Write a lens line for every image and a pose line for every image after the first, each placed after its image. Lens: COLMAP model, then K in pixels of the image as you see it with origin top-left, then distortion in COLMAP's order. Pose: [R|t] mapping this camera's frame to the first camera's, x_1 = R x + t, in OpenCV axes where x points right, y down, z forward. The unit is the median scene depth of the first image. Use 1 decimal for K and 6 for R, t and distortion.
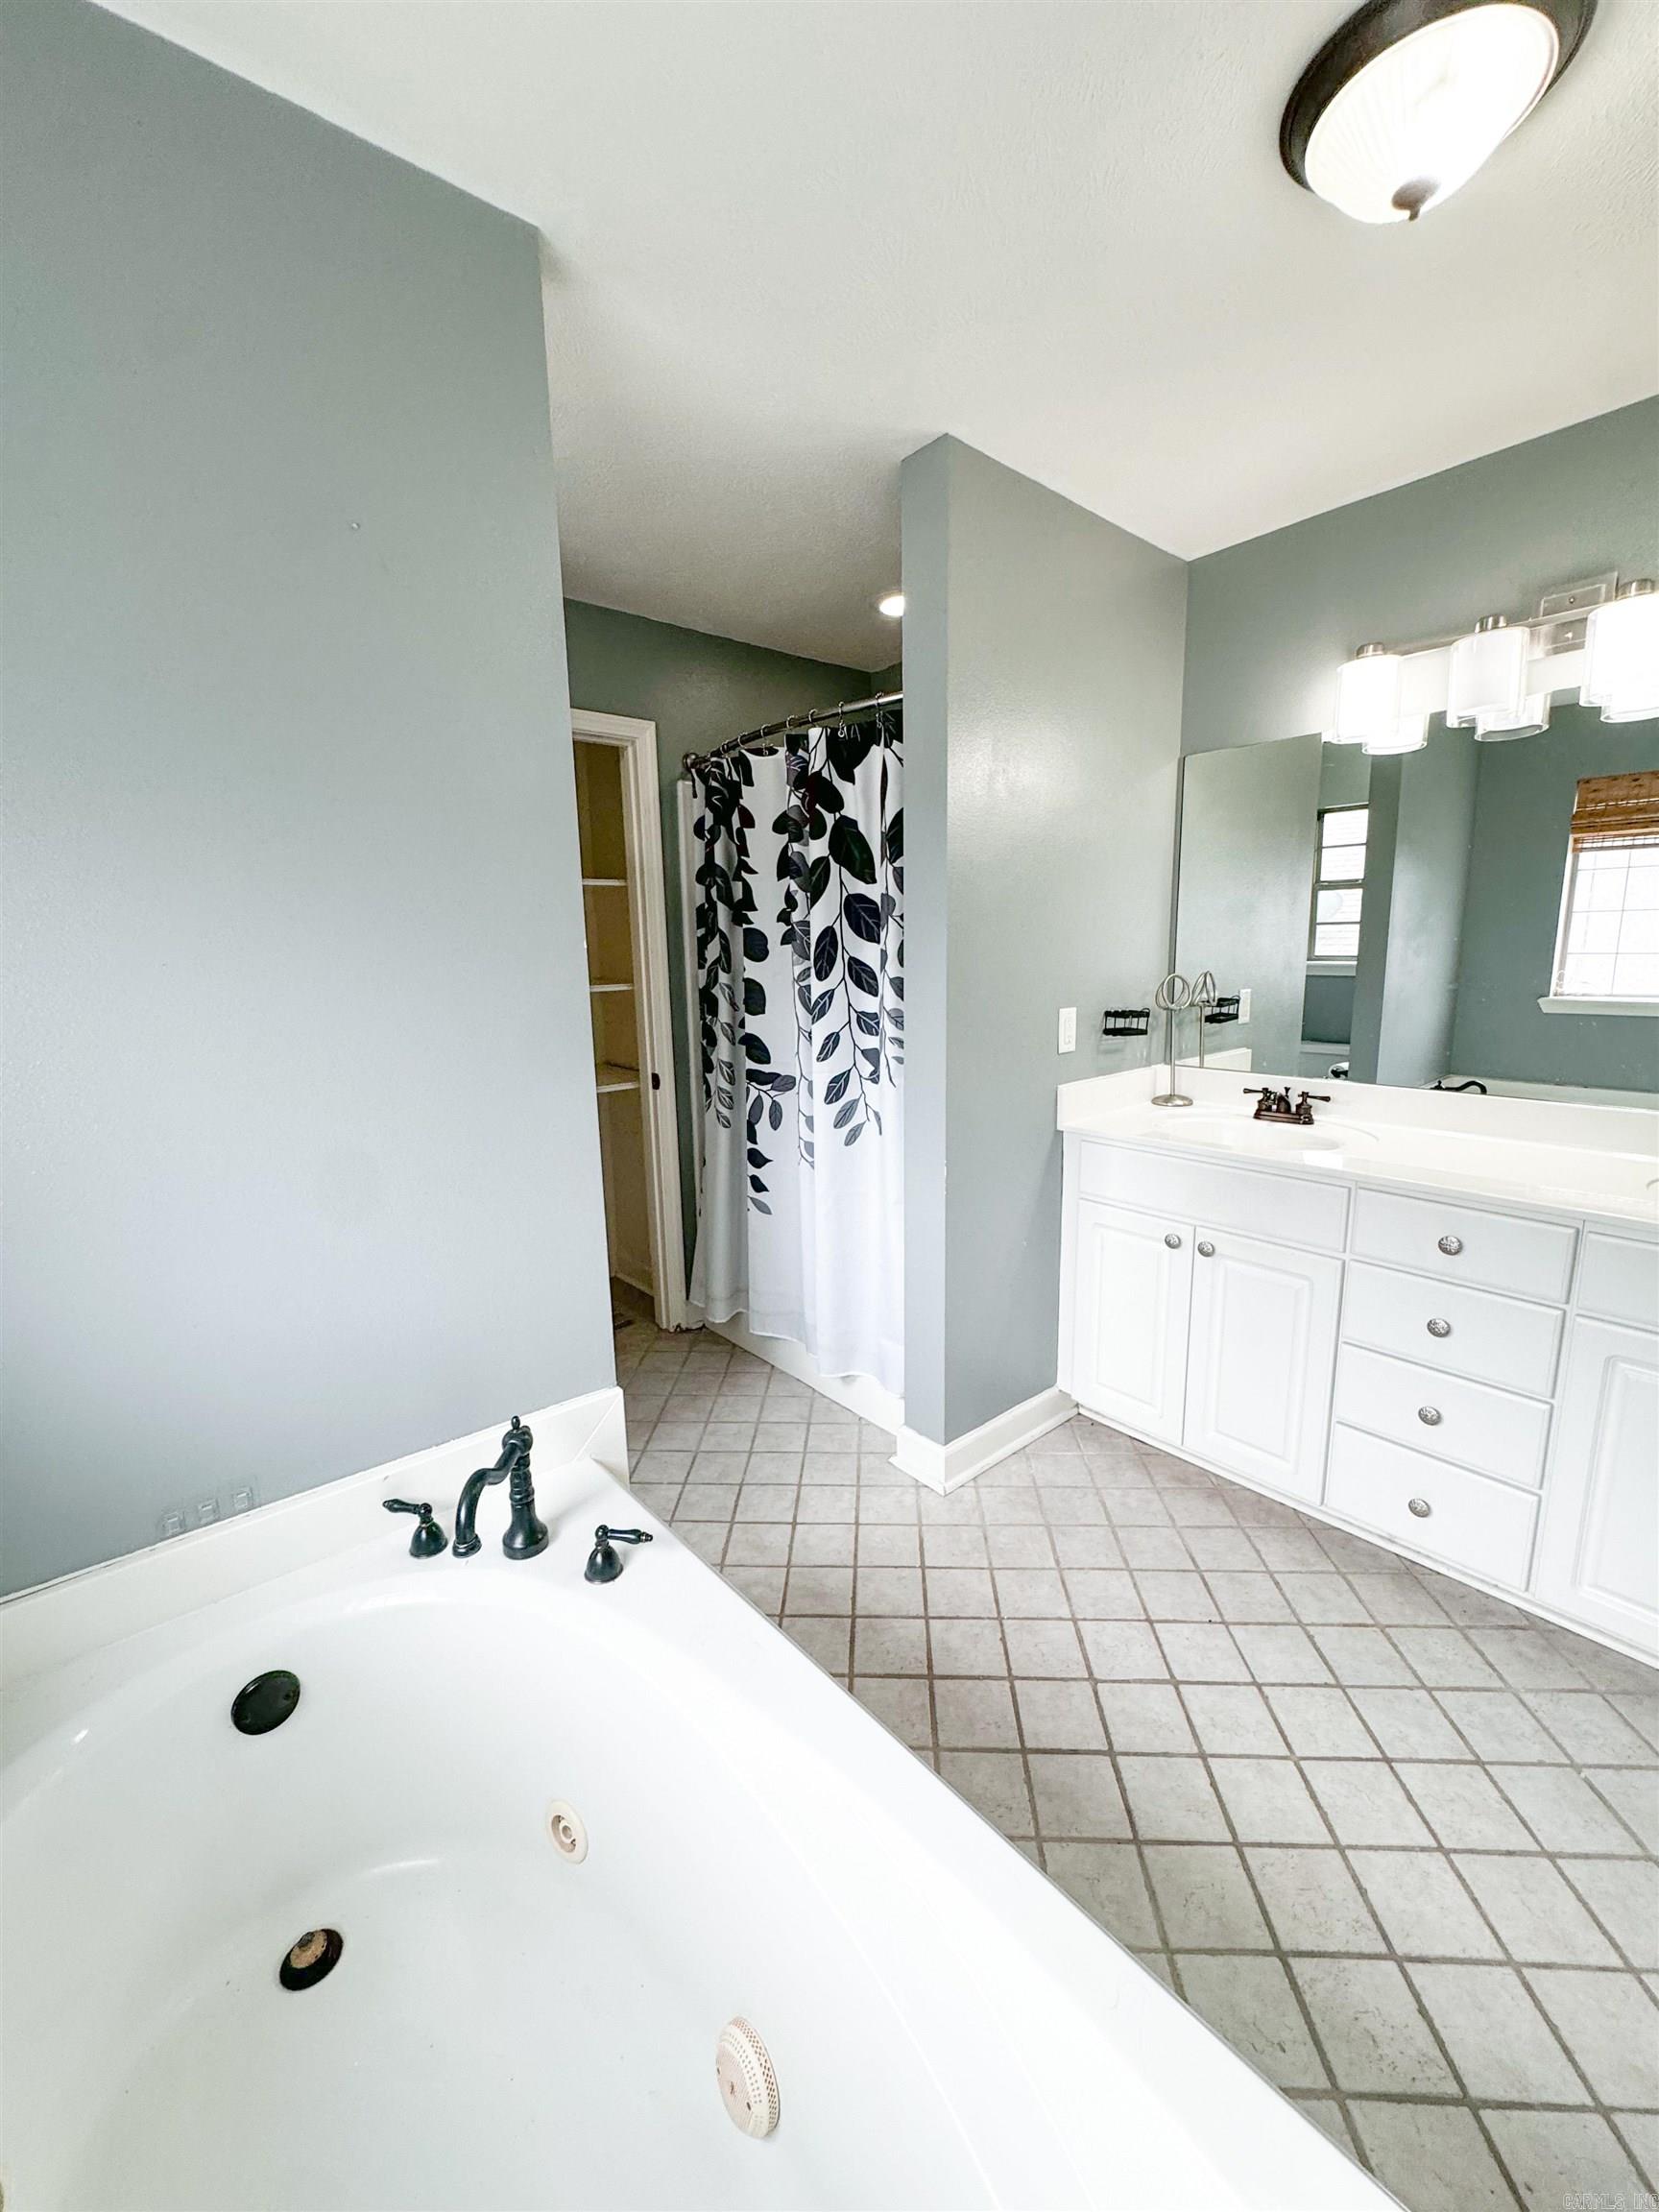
lens RADIAL K [[885.8, 0, 829.5], [0, 885.8, 1106.0], [0, 0, 1]] dist [-0.003505, 0.000853]
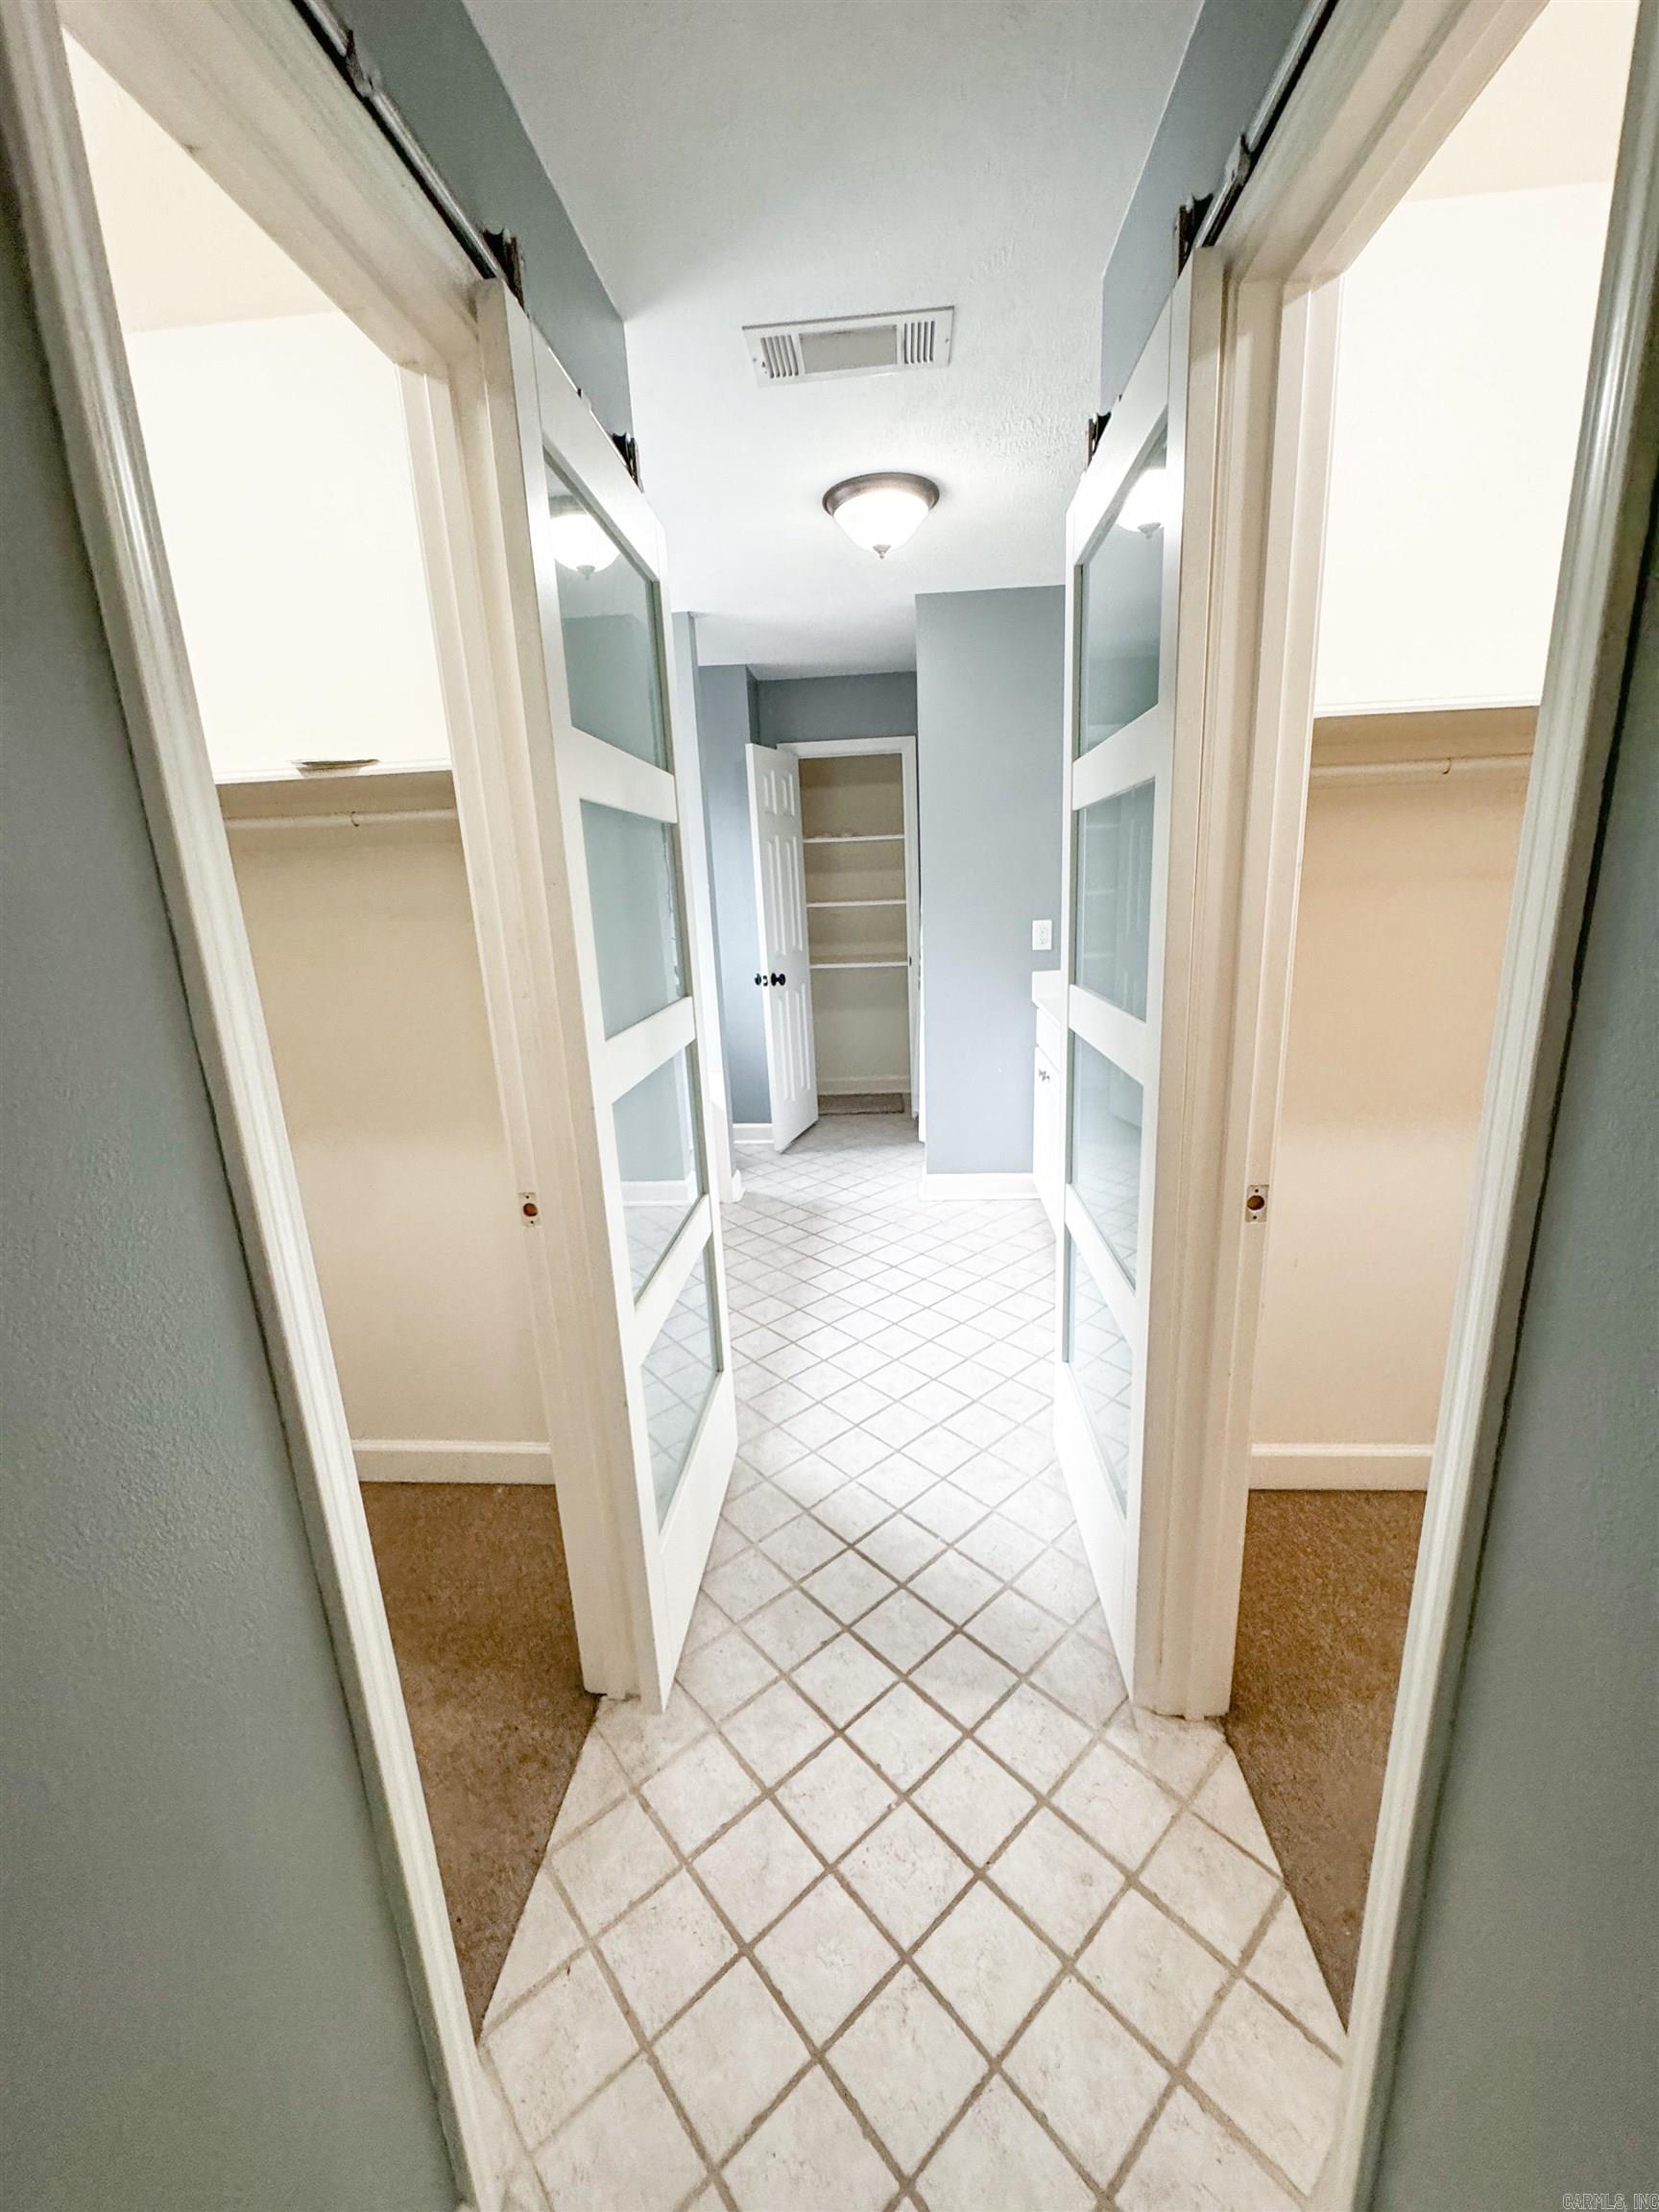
lens RADIAL K [[885.8, 0, 829.5], [0, 885.8, 1106.0], [0, 0, 1]] dist [-0.003505, 0.000853]
pose [[0.709006, 0.172130, -0.683873, 1.393100], [-0.105154, 0.984717, 0.138833, 0.039376], [0.697318, -0.026521, 0.716271, -0.438355]]
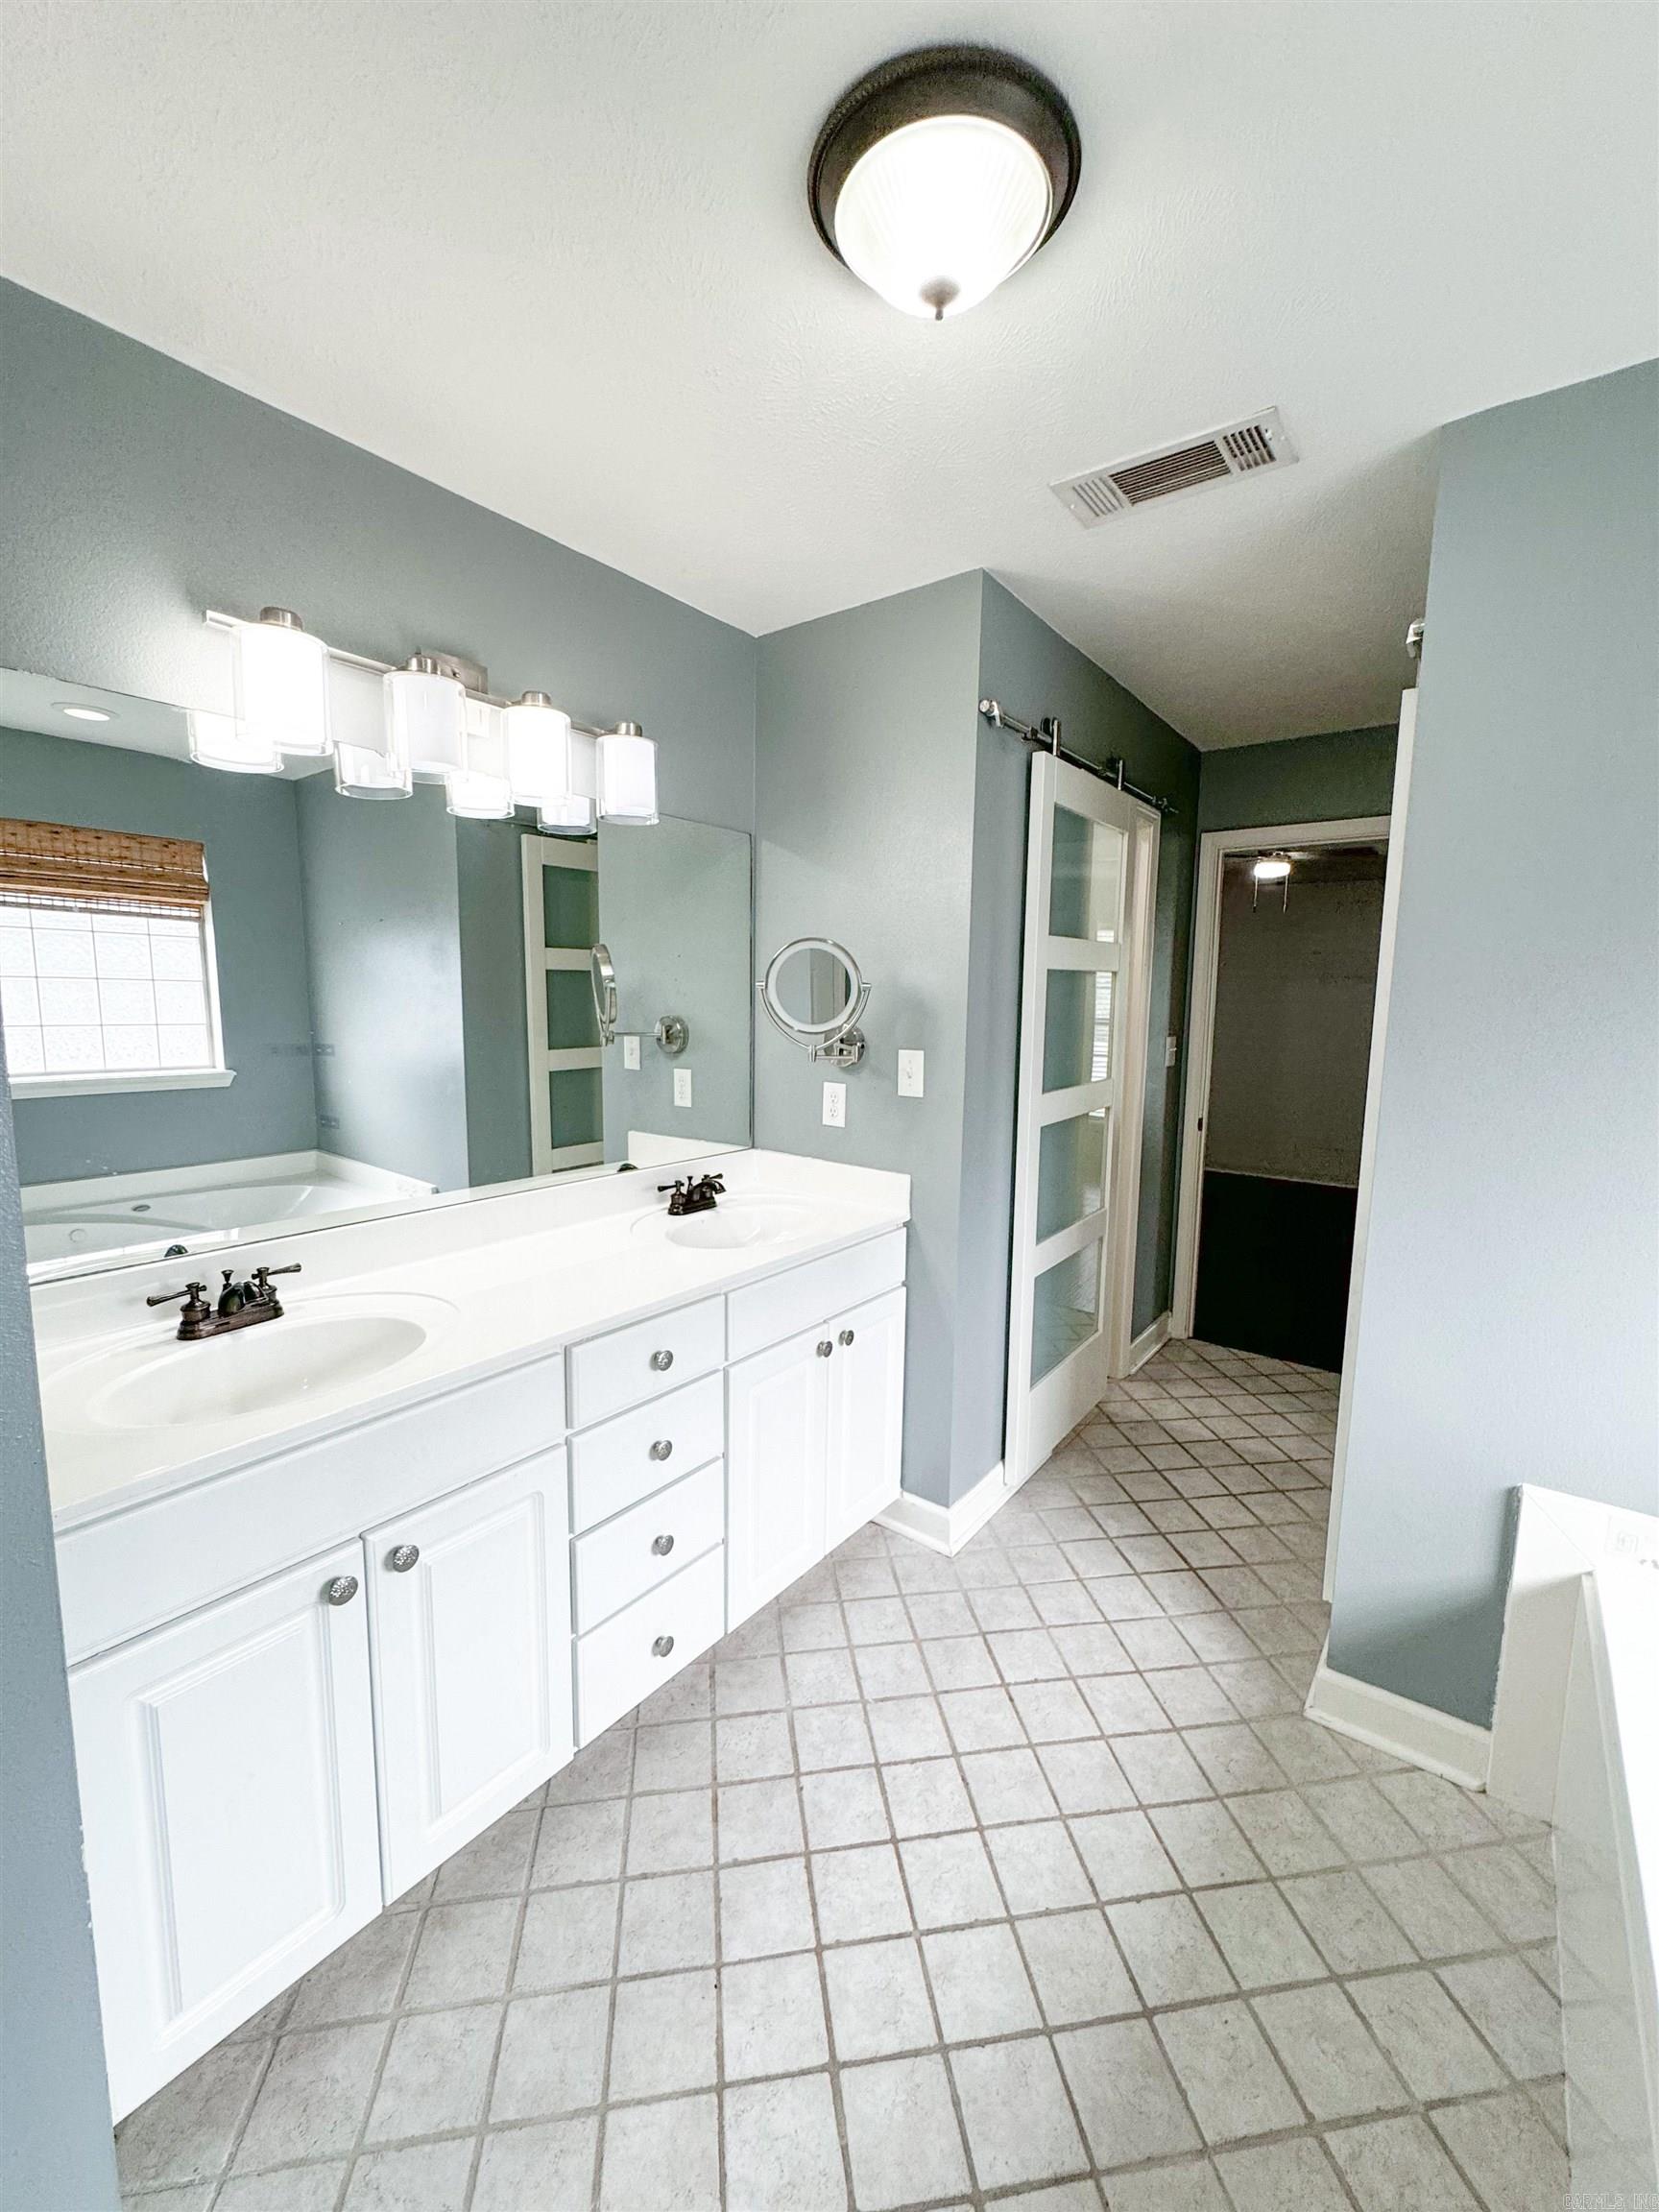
lens RADIAL K [[885.8, 0, 829.5], [0, 885.8, 1106.0], [0, 0, 1]] dist [-0.003505, 0.000853]
pose [[-0.210403, -0.098768, 0.972613, -0.205519], [0.168882, 0.976254, 0.135671, -0.186742], [-0.962917, 0.192802, -0.188726, 0.877448]]
